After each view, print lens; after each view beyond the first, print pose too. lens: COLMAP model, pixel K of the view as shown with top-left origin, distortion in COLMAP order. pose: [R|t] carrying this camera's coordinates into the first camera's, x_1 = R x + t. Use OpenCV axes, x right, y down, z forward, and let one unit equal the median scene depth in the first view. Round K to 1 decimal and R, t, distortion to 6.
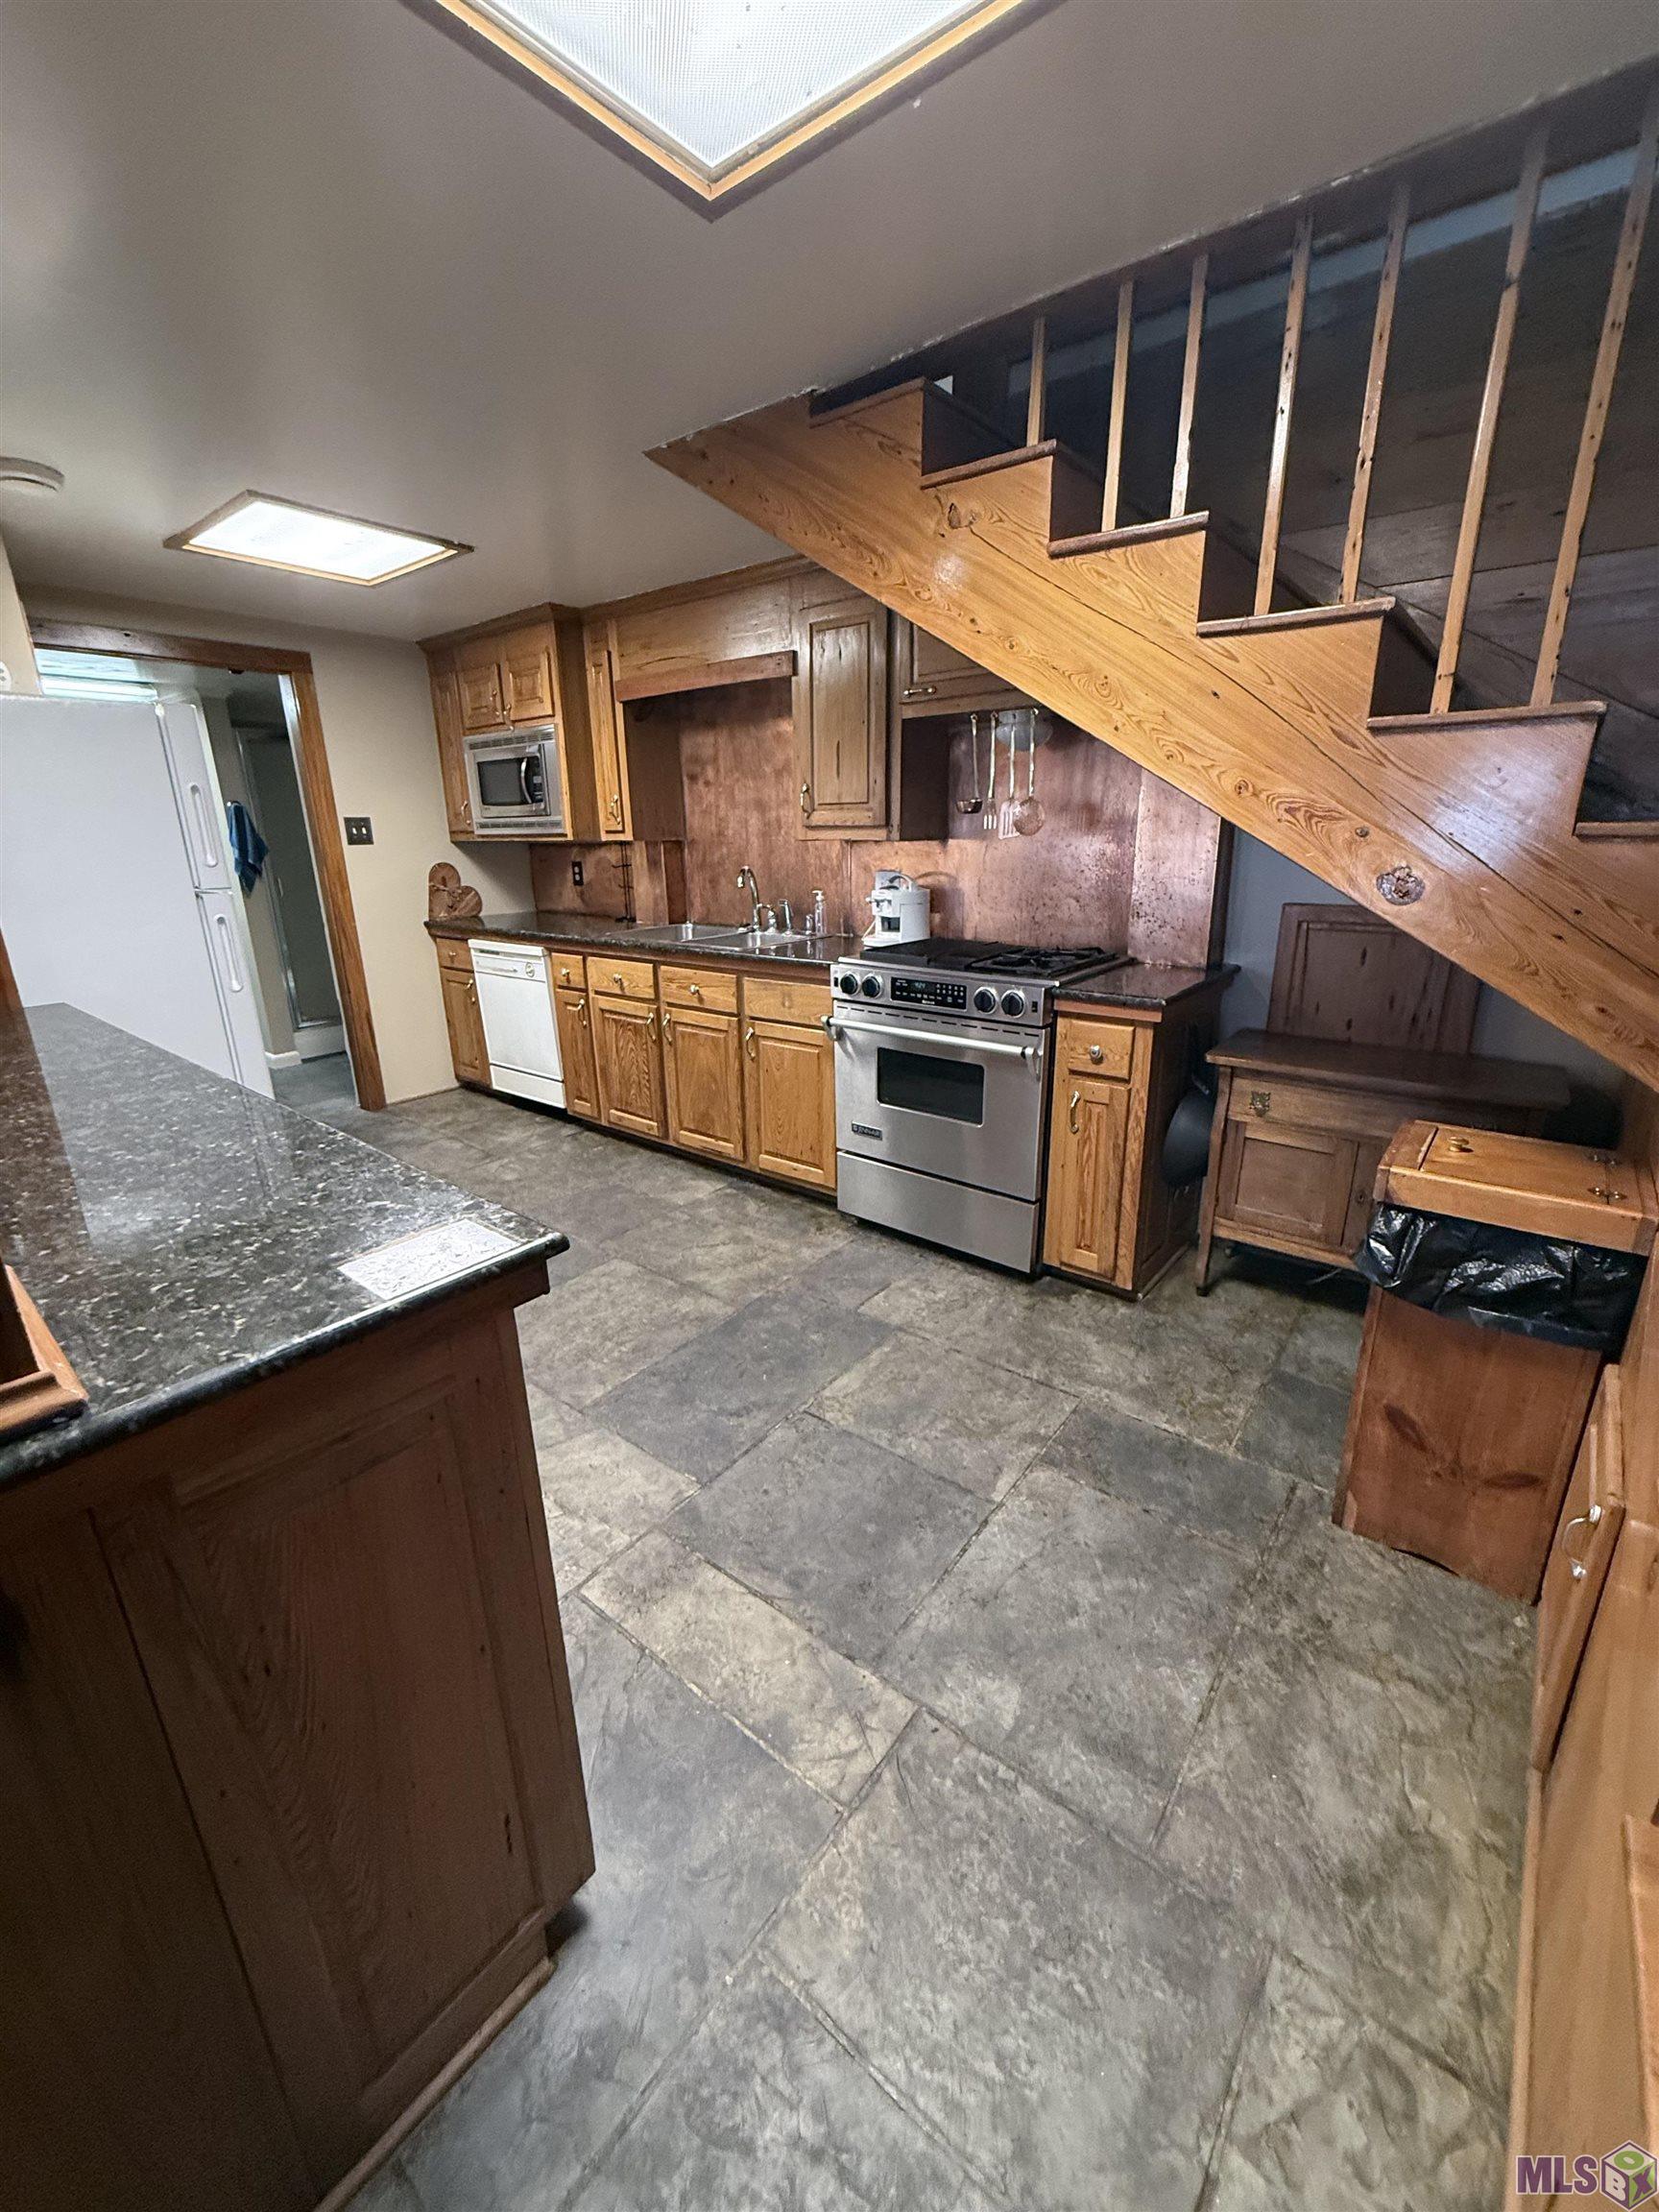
lens RADIAL K [[884.2, 0, 830.6], [0, 884.2, 1098.1], [0, 0, 1]] dist [-0.000241, 0.000465]
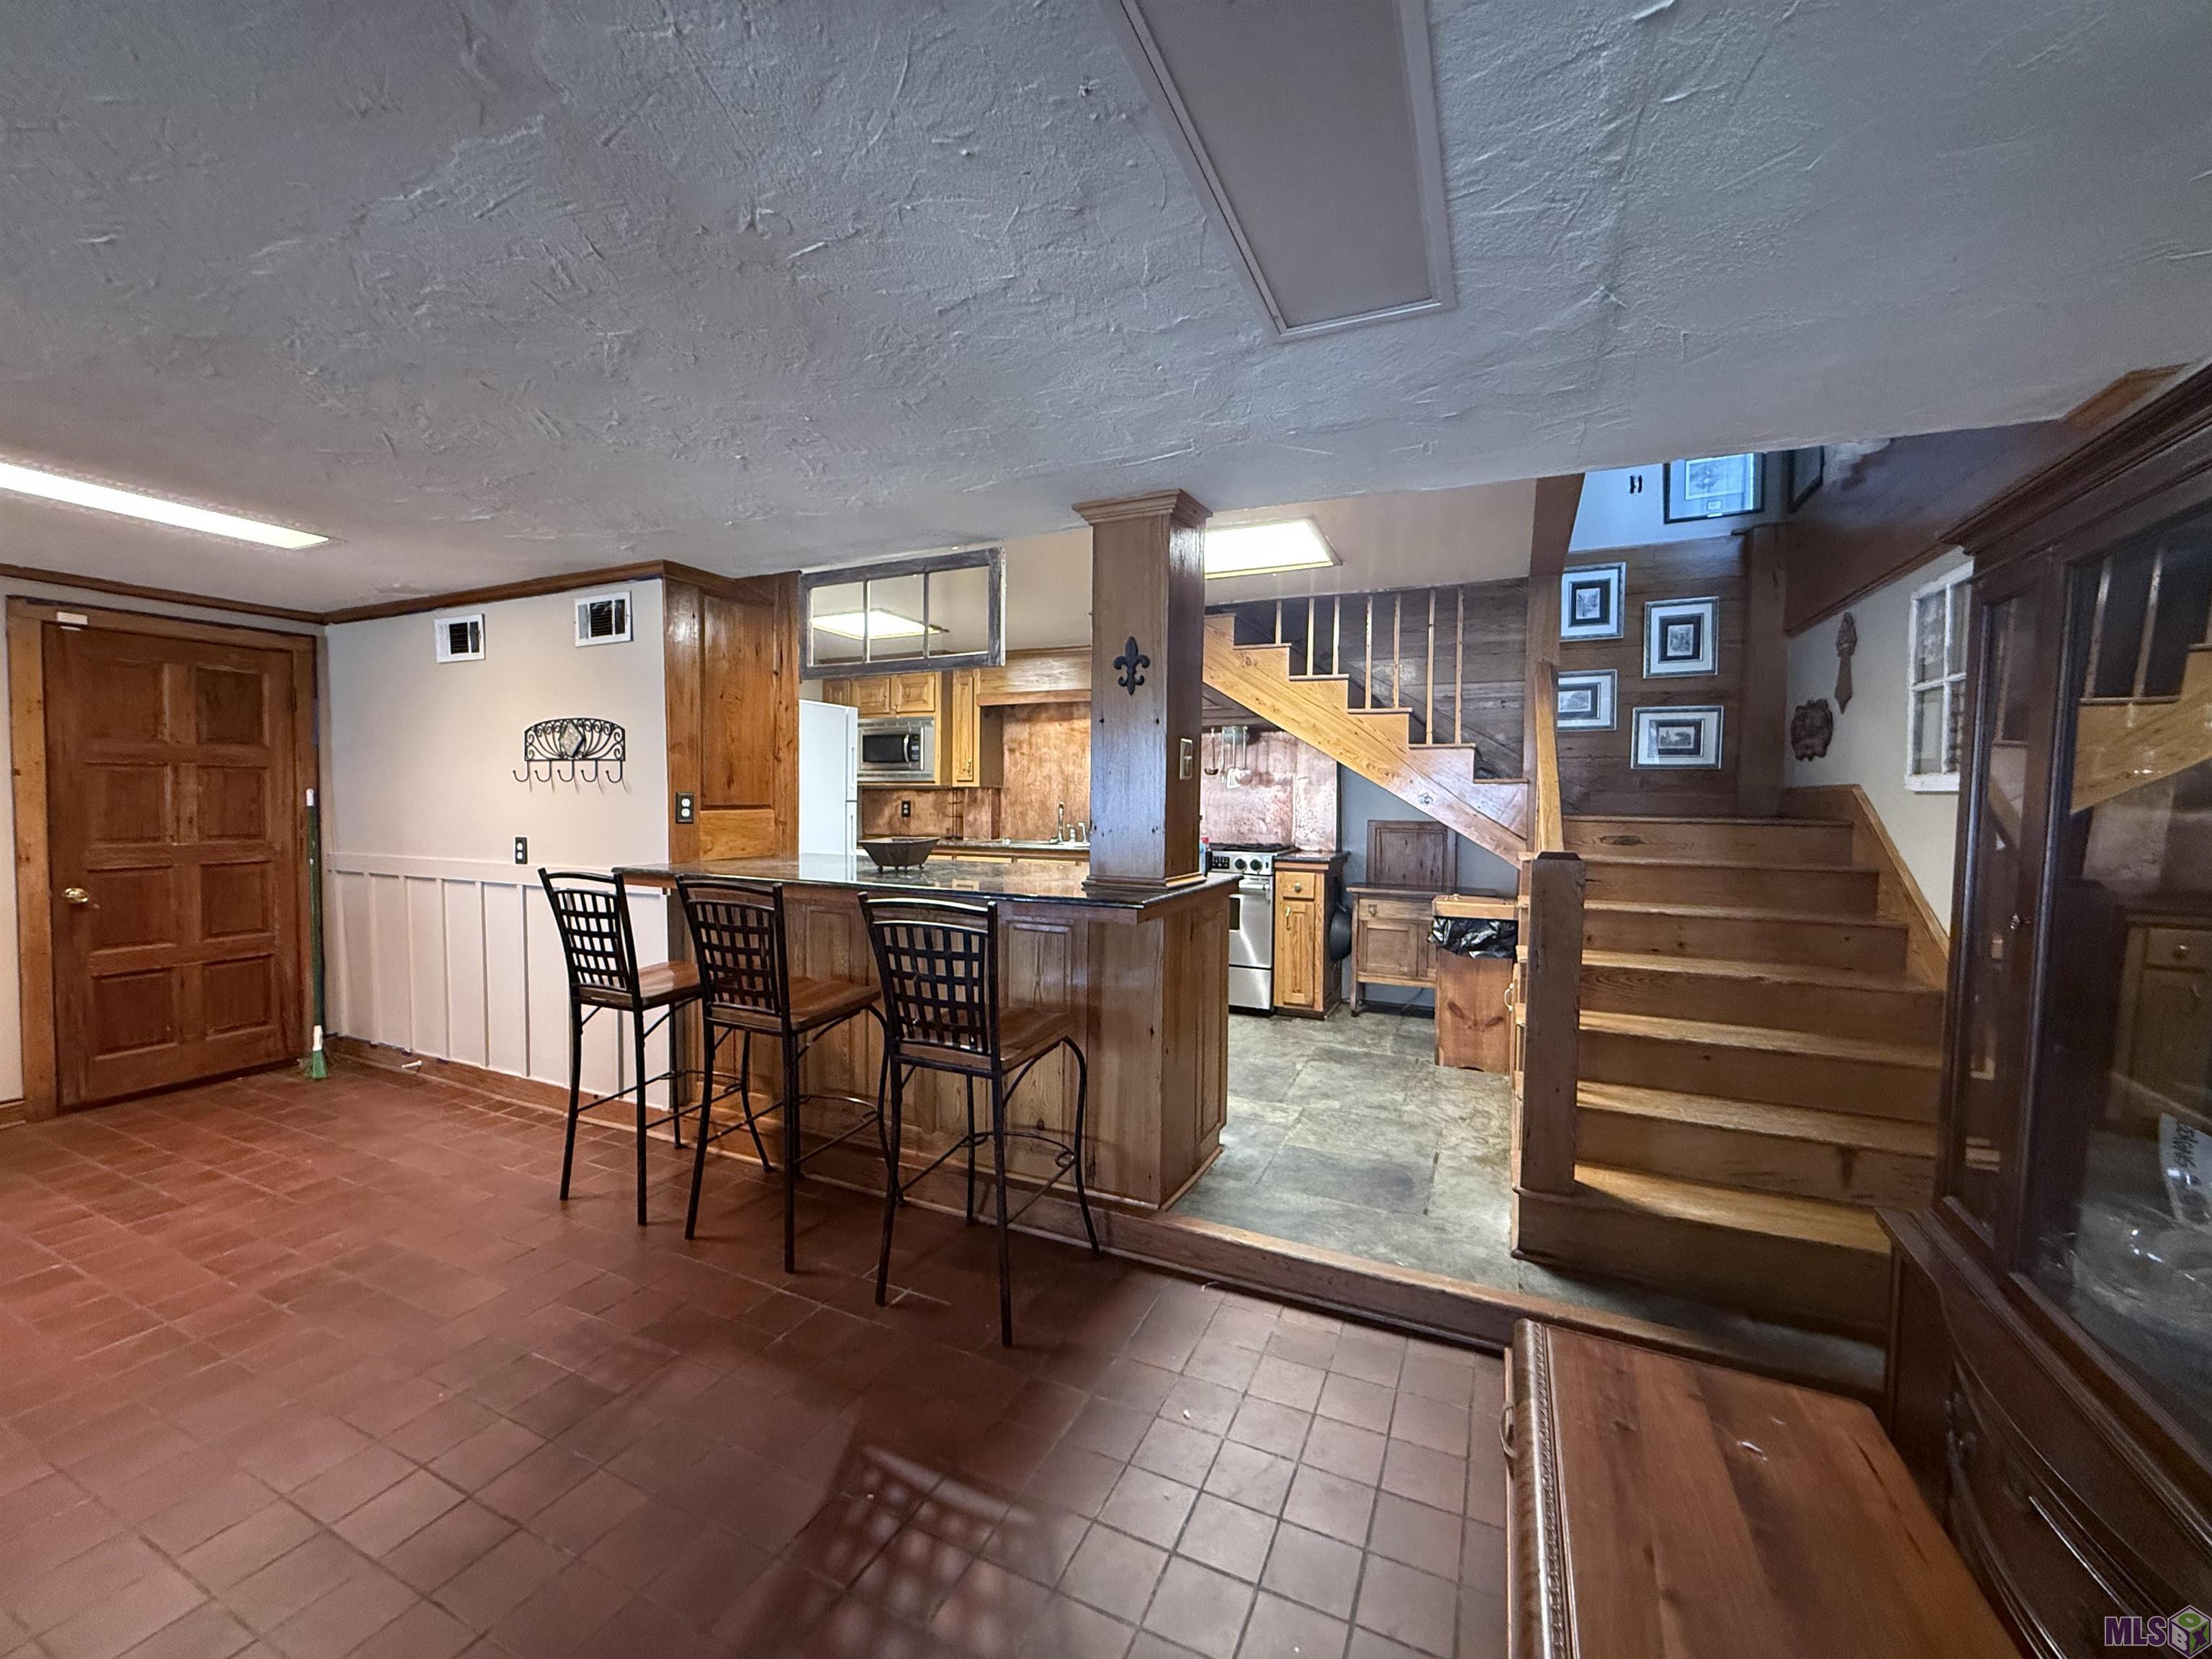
lens RADIAL K [[884.2, 0, 1101.4], [0, 884.2, 829.8], [0, 0, 1]] dist [-0.000241, 0.000465]
pose [[0.969670, 0.016122, 0.243885, -0.566411], [0.047420, 0.966454, -0.252426, 0.278361], [-0.239773, 0.256335, 0.936377, -0.742263]]
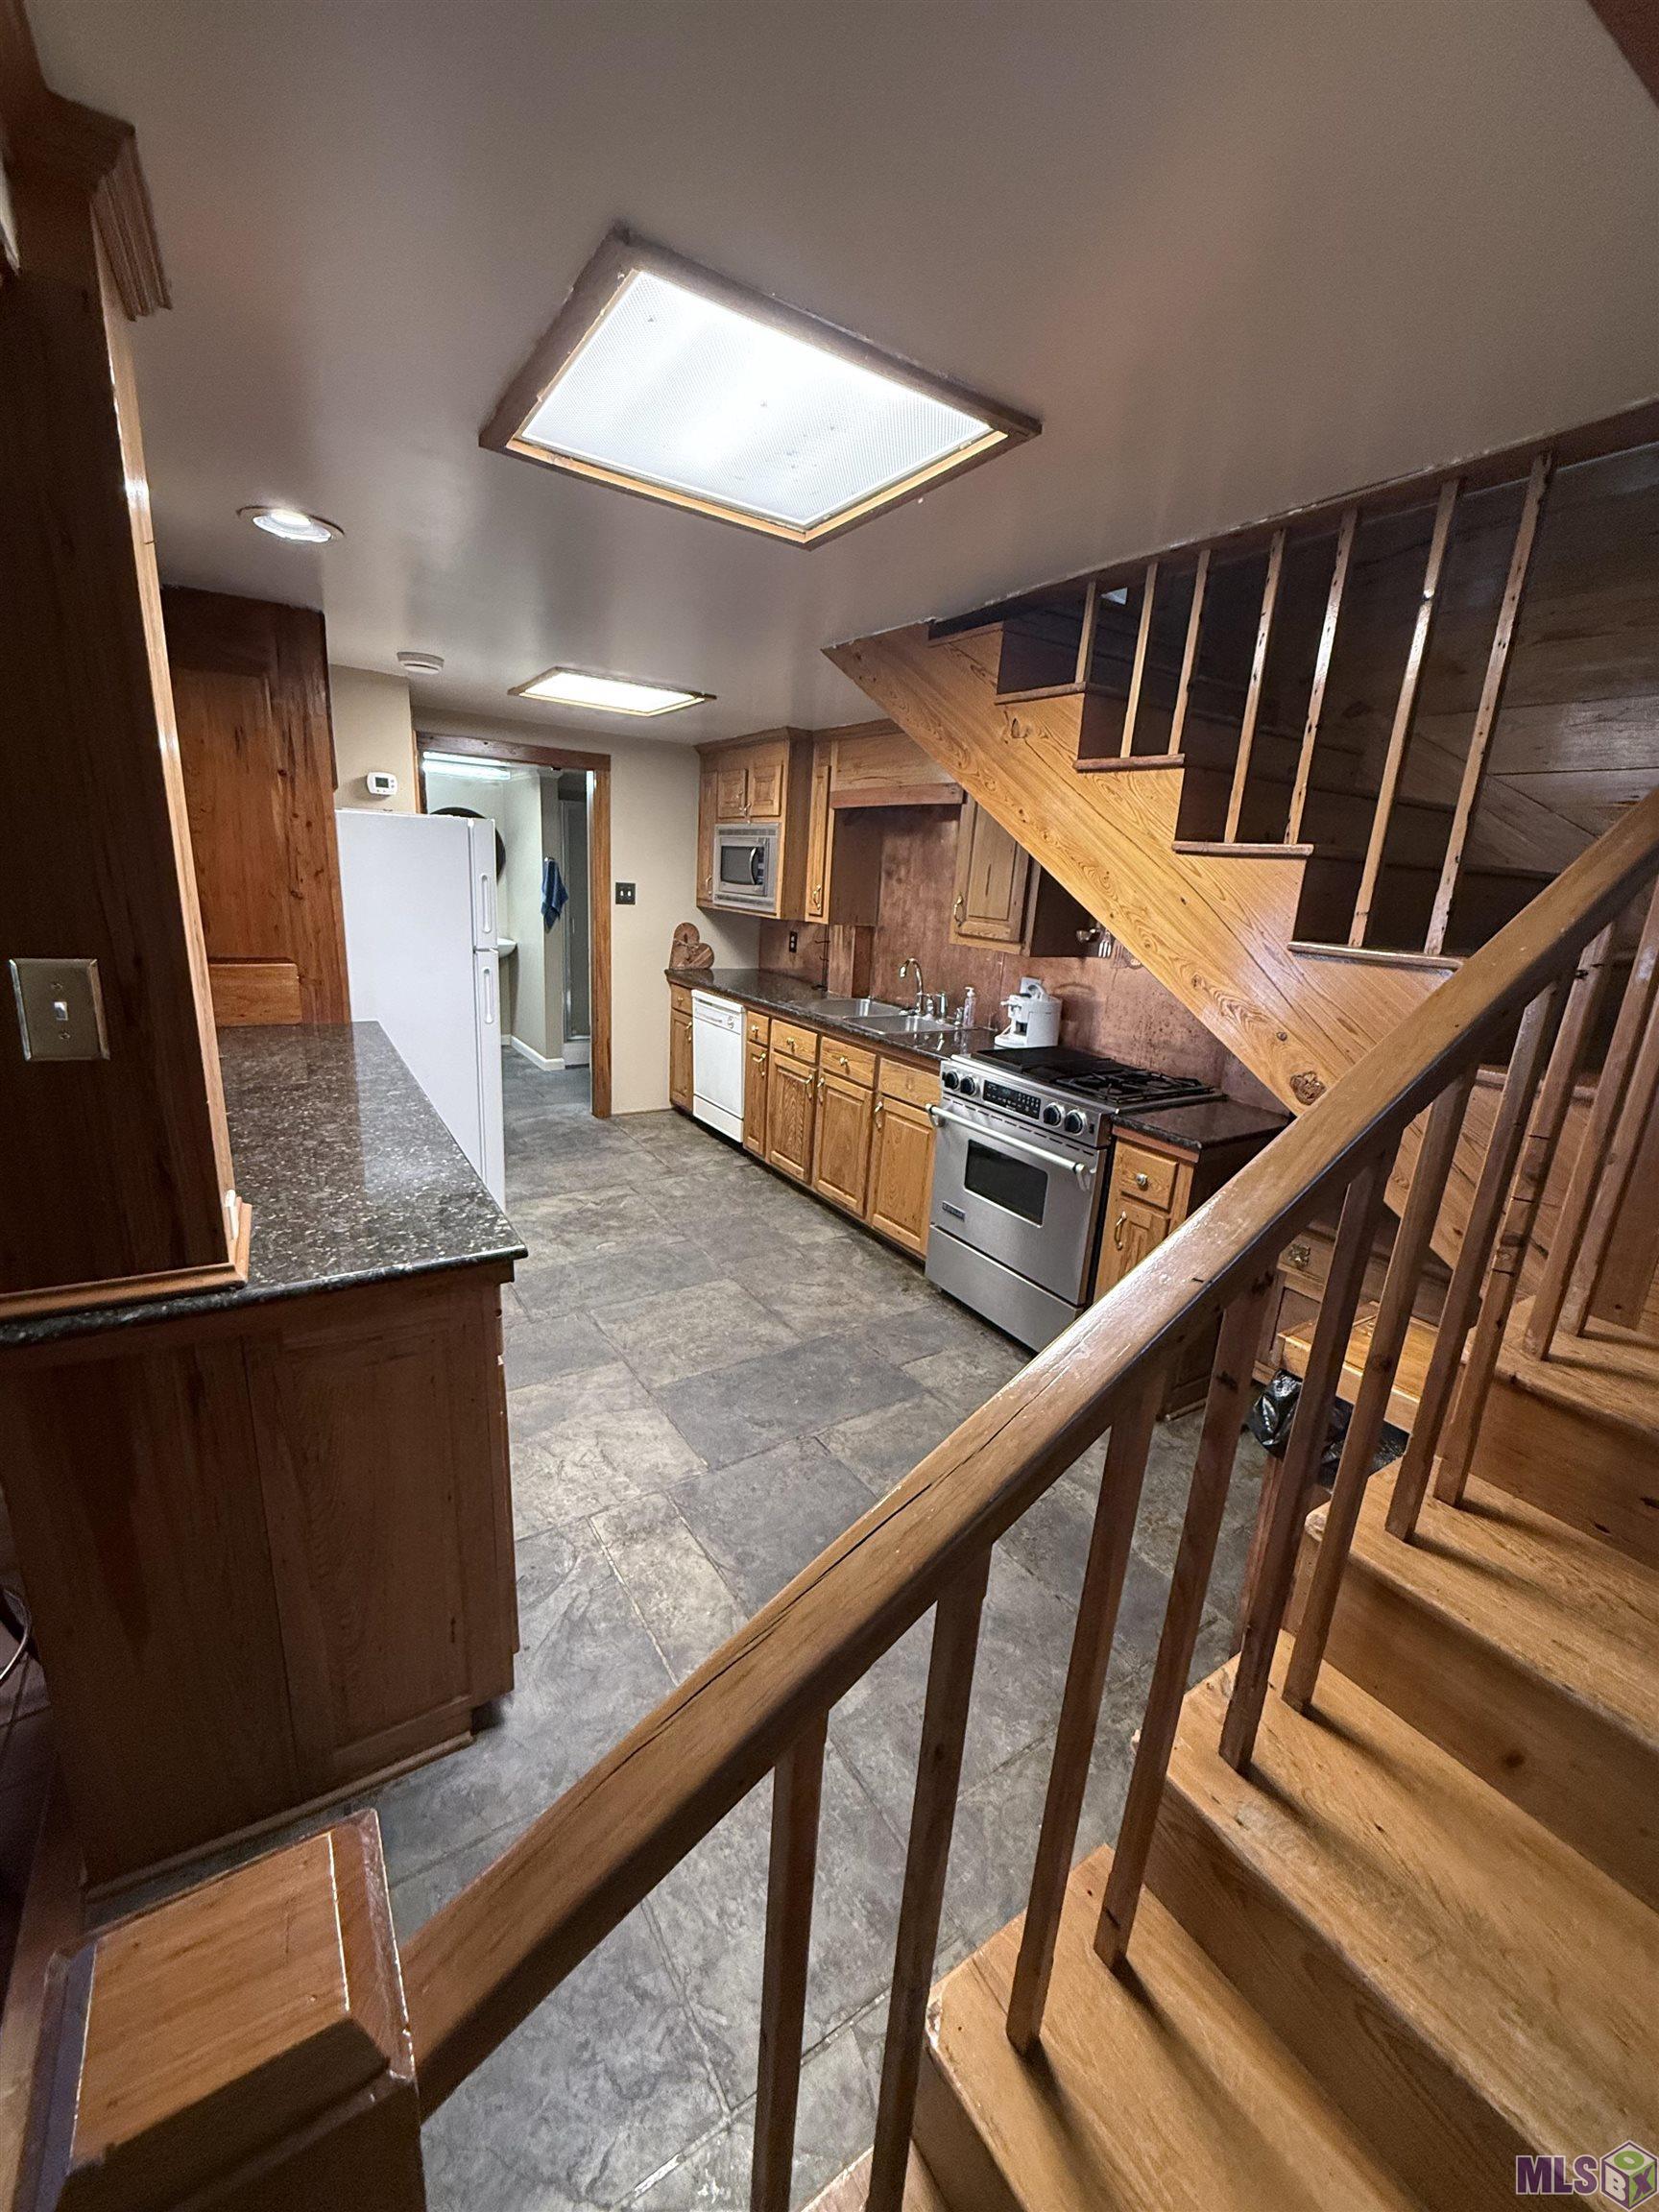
lens RADIAL K [[884.2, 0, 830.6], [0, 884.2, 1098.1], [0, 0, 1]] dist [-0.000241, 0.000465]
pose [[0.946718, 0.148855, -0.285601, 0.205913], [-0.163315, 0.986195, -0.027358, -0.051317], [0.277586, 0.072543, 0.957958, -0.129283]]
